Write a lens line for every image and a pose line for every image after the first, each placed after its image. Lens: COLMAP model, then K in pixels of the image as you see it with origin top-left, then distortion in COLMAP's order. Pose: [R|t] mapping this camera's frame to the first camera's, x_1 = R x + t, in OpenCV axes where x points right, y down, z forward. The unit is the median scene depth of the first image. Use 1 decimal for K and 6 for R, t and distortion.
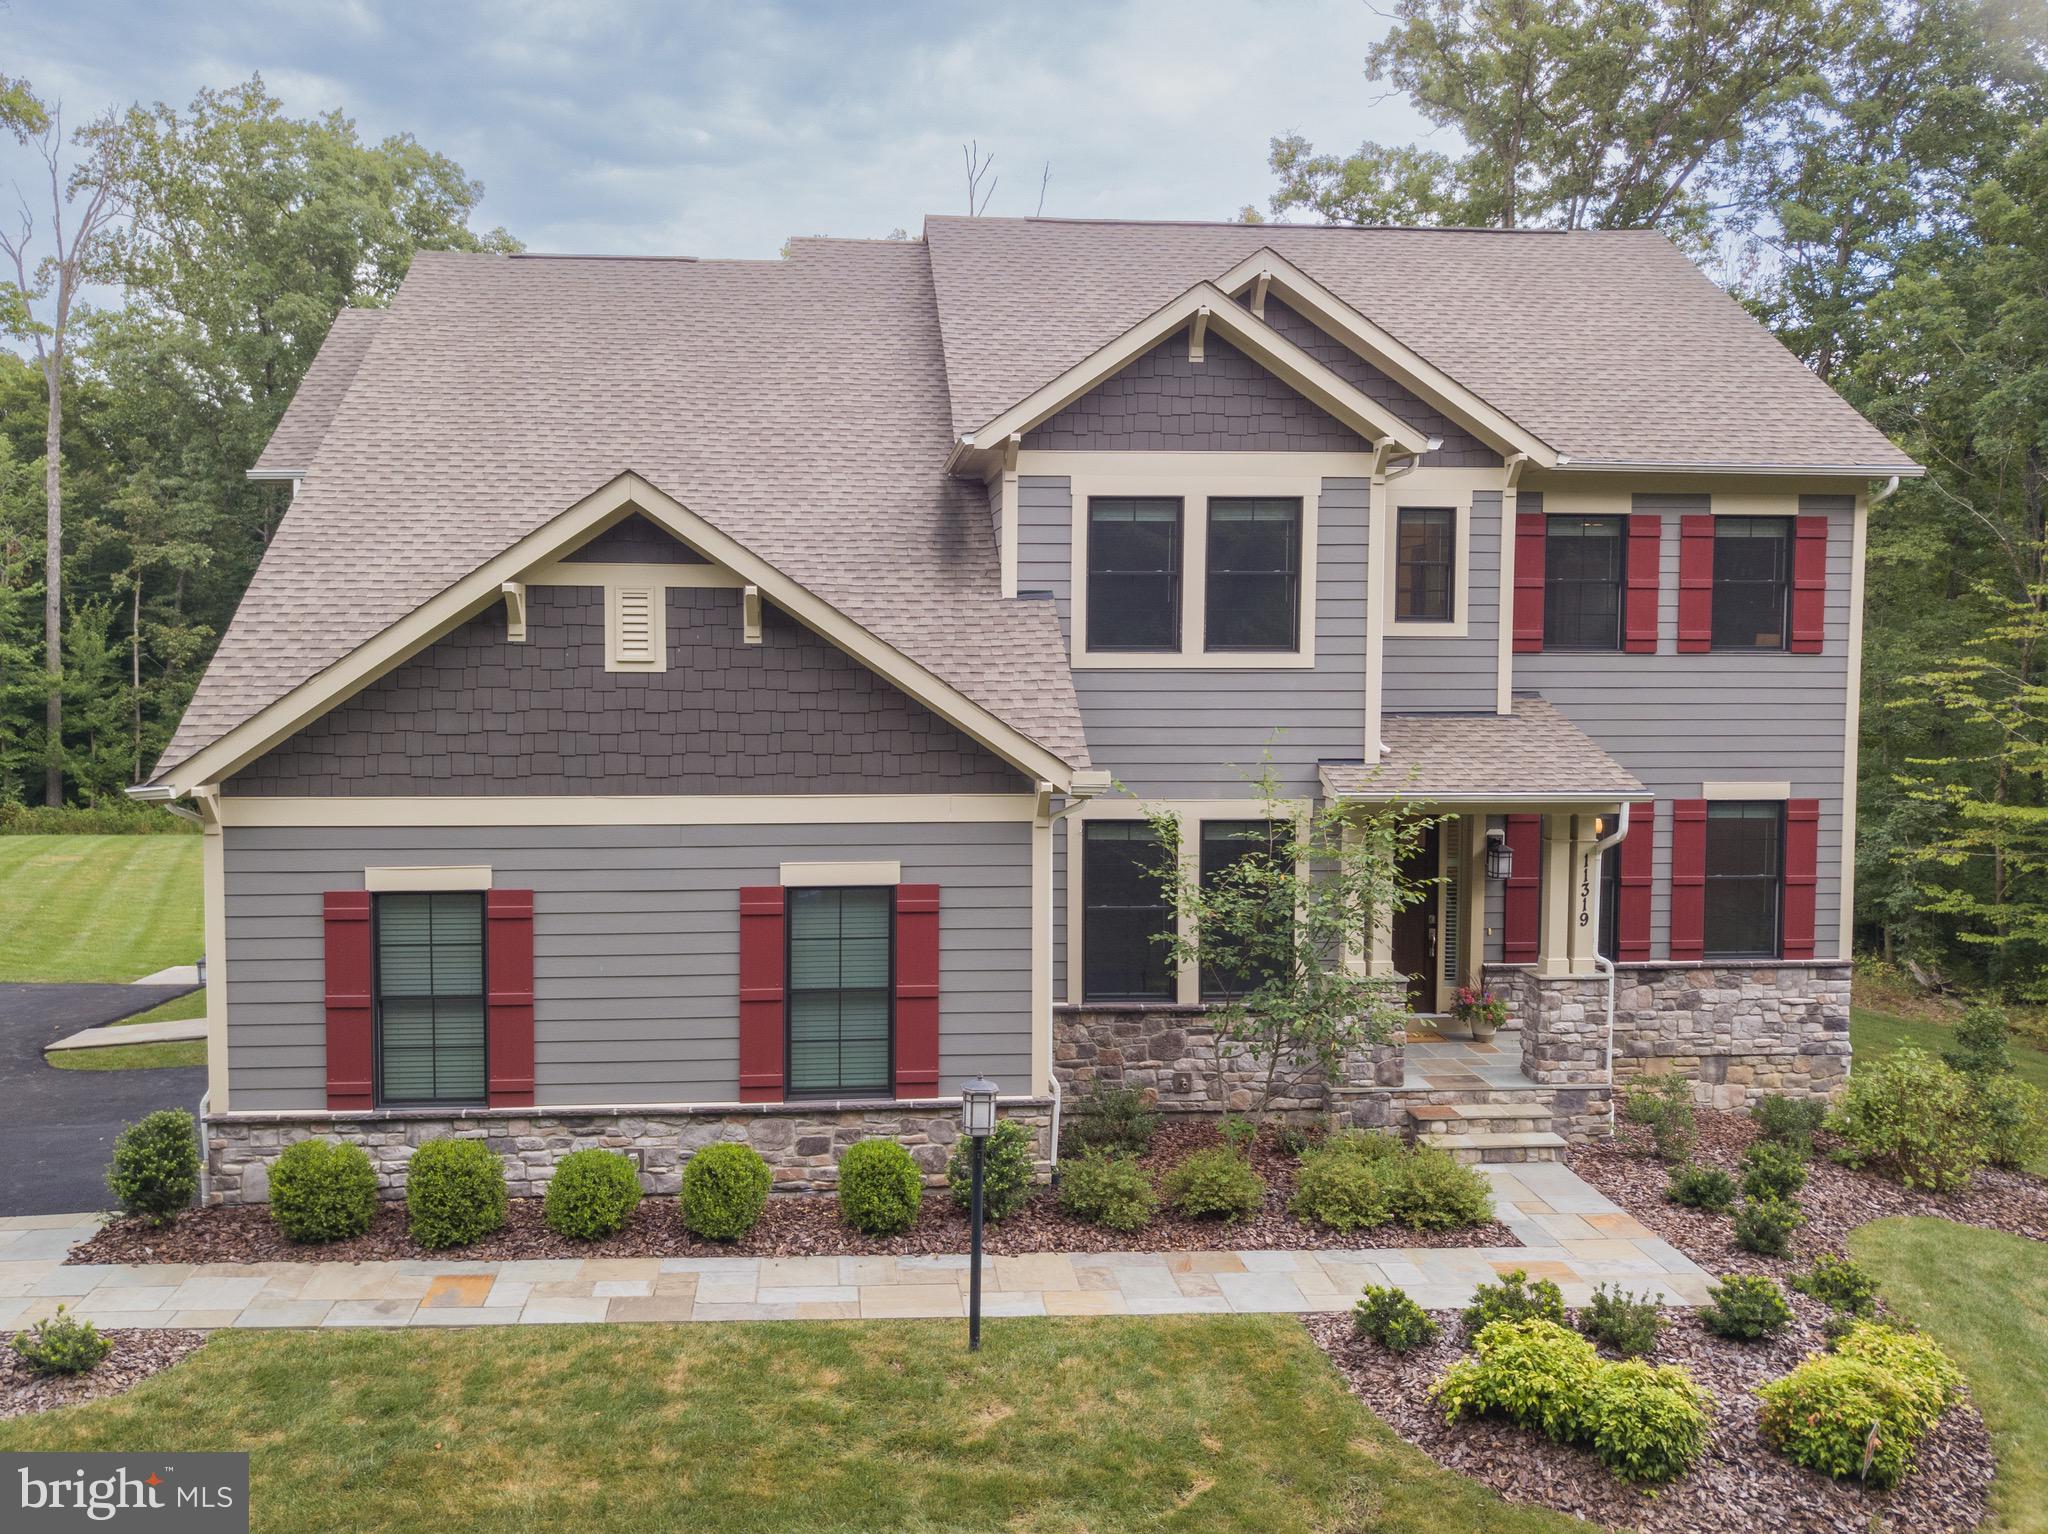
lens RADIAL K [[1660.8, 0, 1023.0], [0, 1660.8, 711.7], [0, 0, 1]] dist [0.007584, -0.003685]
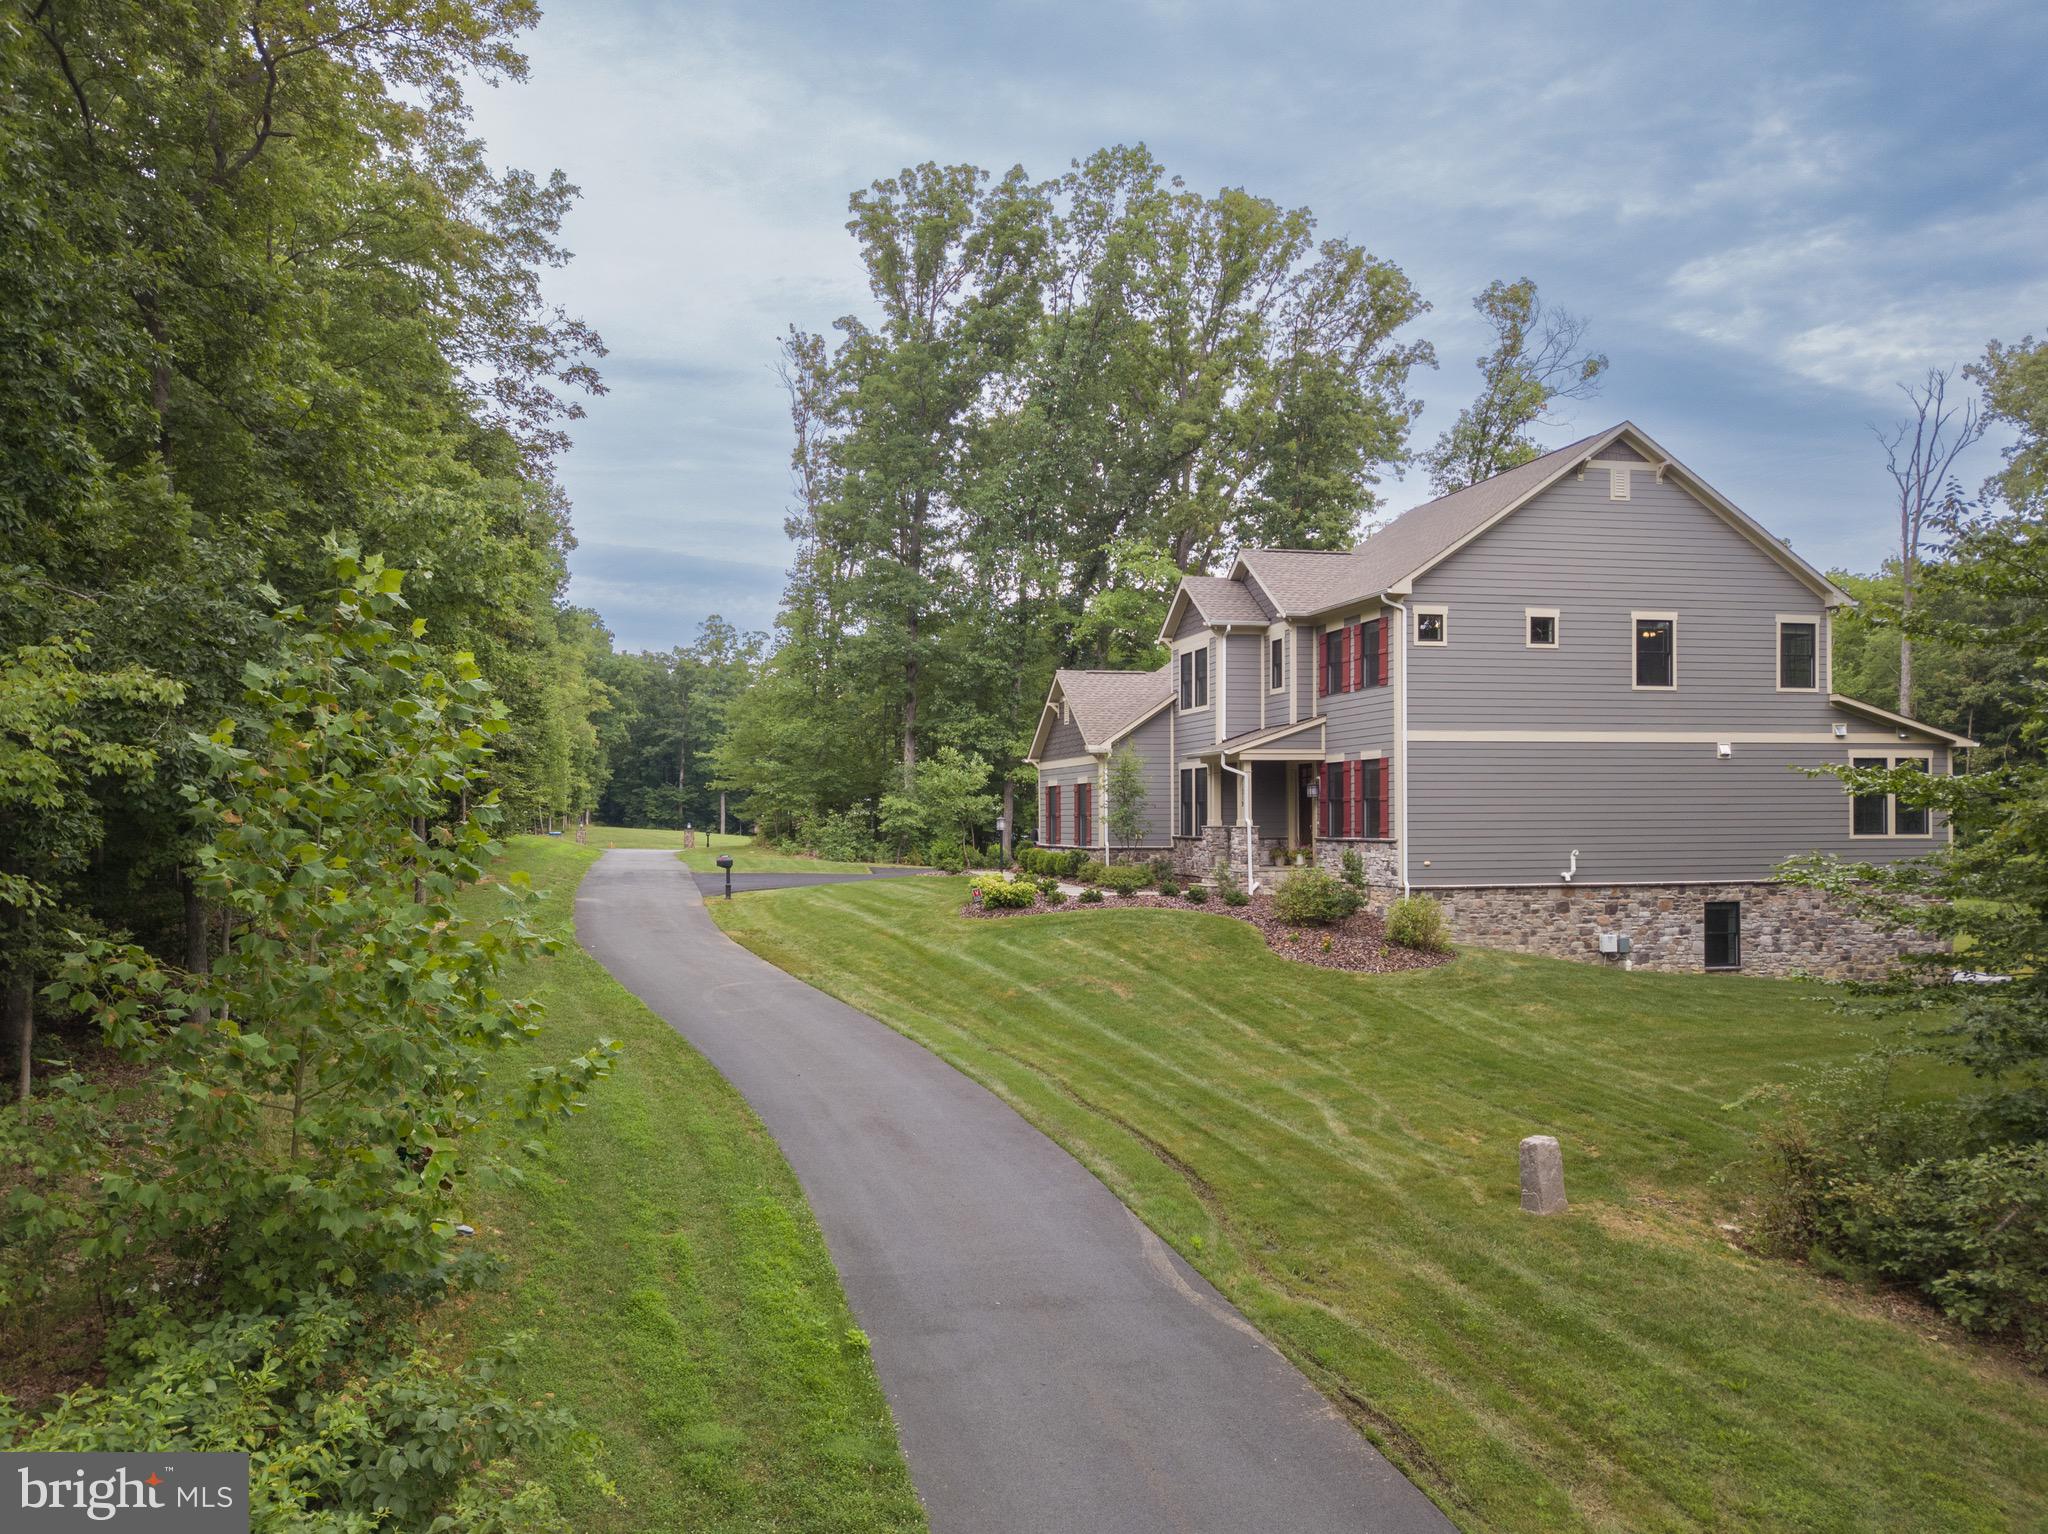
lens RADIAL K [[1564.4, 0, 1024.0], [0, 1564.4, 767.0], [0, 0, 1]] dist [0.011776, -0.001761]
pose [[0.159104, -0.033521, -0.986693, 2.579552], [-0.036056, 0.998559, -0.039738, 0.173850], [0.986603, 0.041899, 0.157666, 0.320971]]
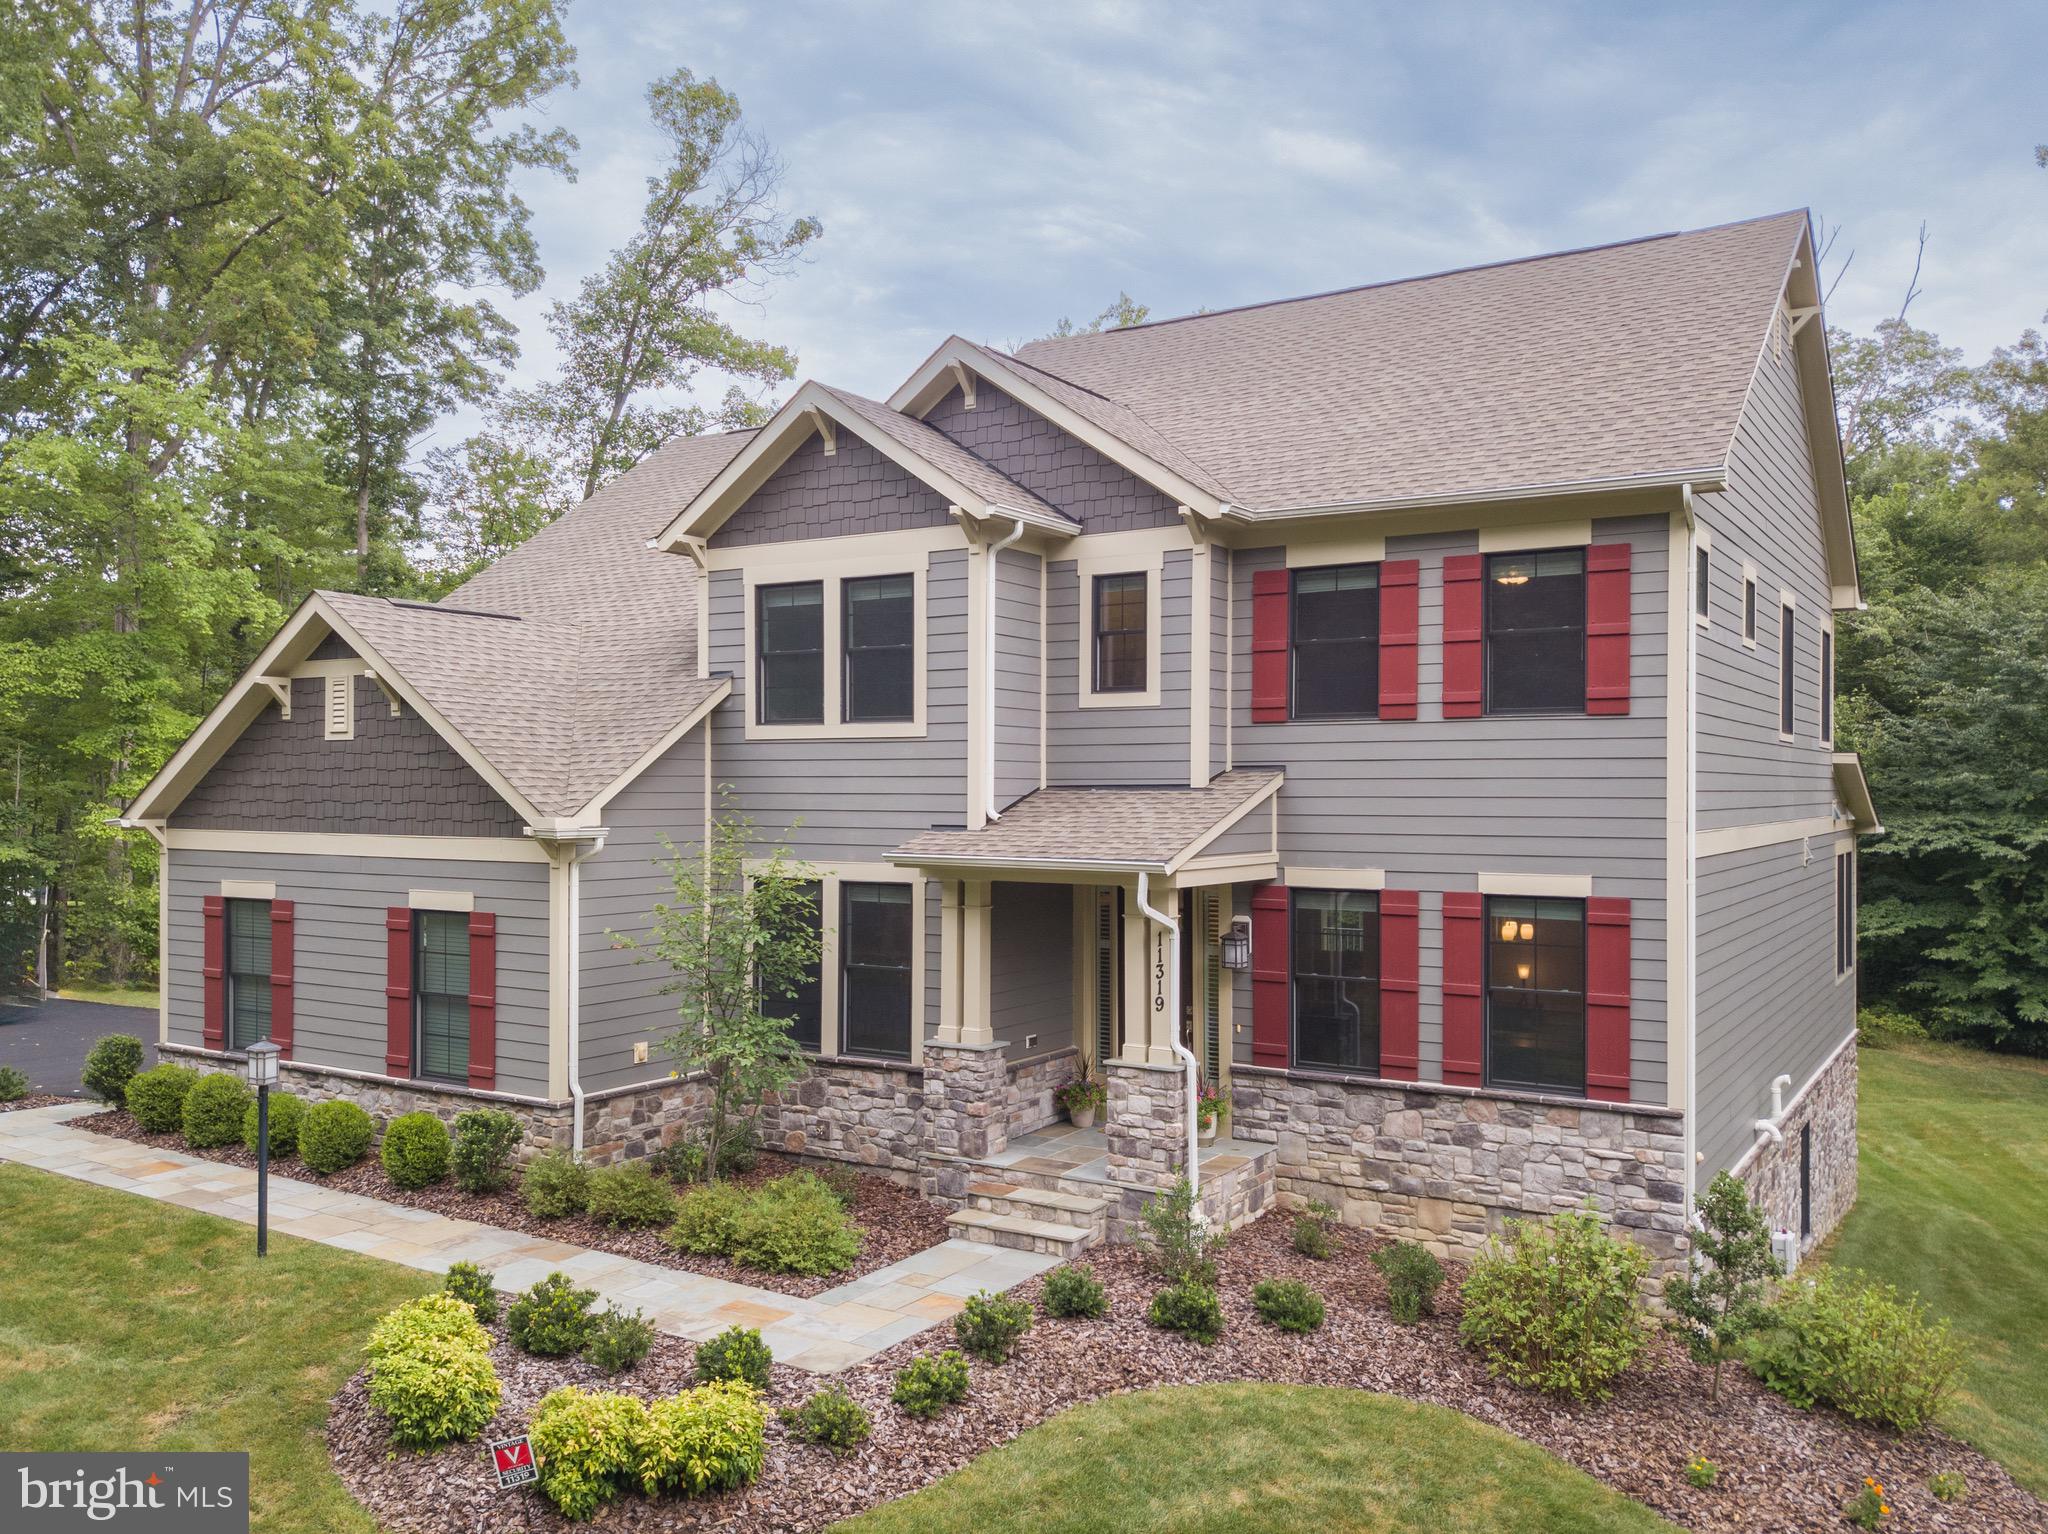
lens RADIAL K [[1650.1, 0, 1024.0], [0, 1650.1, 767.0], [0, 0, 1]] dist [0.050365, -0.110851]
pose [[0.797021, -0.010228, -0.603865, 0.833365], [-0.023995, 0.998531, -0.048582, 0.040552], [0.603474, 0.053210, 0.795605, 0.225316]]
